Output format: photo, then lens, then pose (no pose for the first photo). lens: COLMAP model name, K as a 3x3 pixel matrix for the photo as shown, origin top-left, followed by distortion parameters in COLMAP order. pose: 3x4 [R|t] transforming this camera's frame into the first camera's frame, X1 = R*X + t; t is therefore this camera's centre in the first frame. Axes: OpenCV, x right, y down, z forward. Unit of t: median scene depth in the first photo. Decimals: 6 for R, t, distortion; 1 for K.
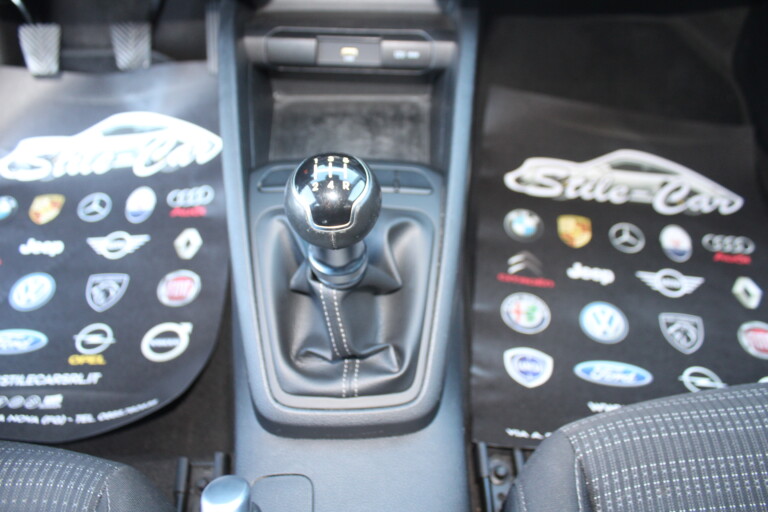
lens RADIAL K [[636.9, 0, 384.0], [0, 636.9, 256.0], [0, 0, 1]] dist [-0.168007, 0.145742]
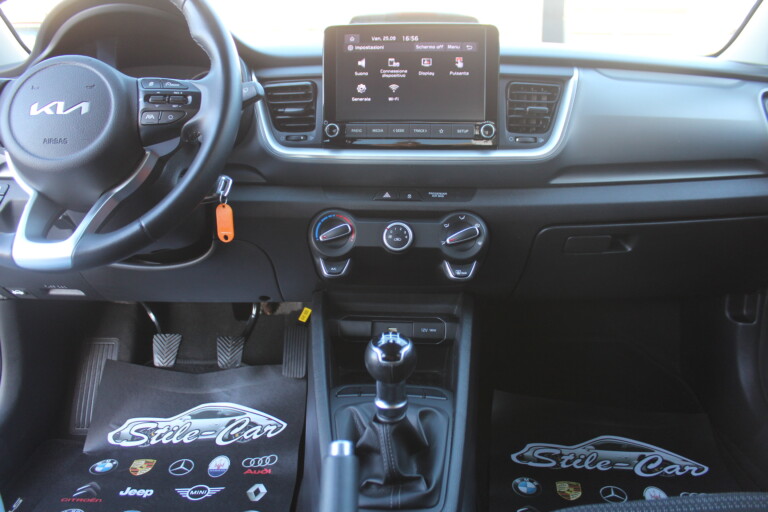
lens RADIAL K [[636.9, 0, 384.0], [0, 636.9, 256.0], [0, 0, 1]] dist [-0.168007, 0.145742]
pose [[0.999442, -0.005148, -0.033012, -0.014061], [-0.014299, 0.827090, -0.561888, 0.269848], [0.030196, 0.562046, 0.826555, -0.269042]]
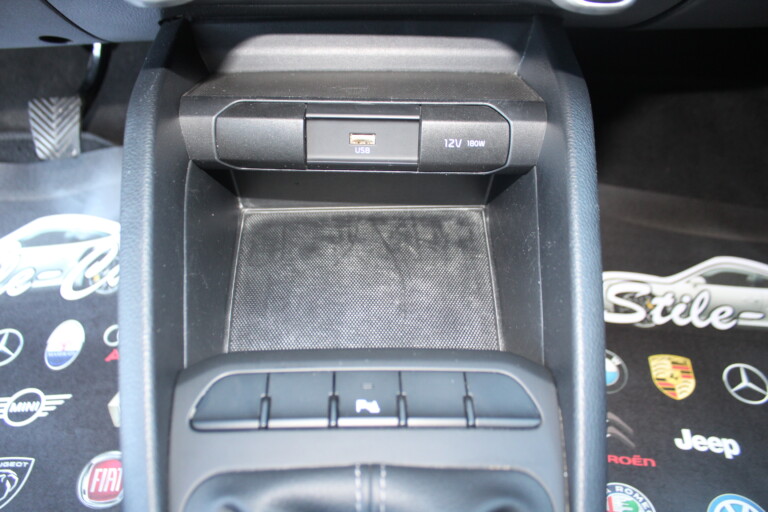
lens RADIAL K [[664.0, 0, 372.1], [0, 664.0, 256.8], [0, 0, 1]] dist [-0.174922, 0.148080]
pose [[0.999849, -0.010987, -0.013432, -0.026024], [0.009341, 0.993089, -0.116988, -0.094868], [0.014624, 0.116845, 0.993042, 0.263777]]
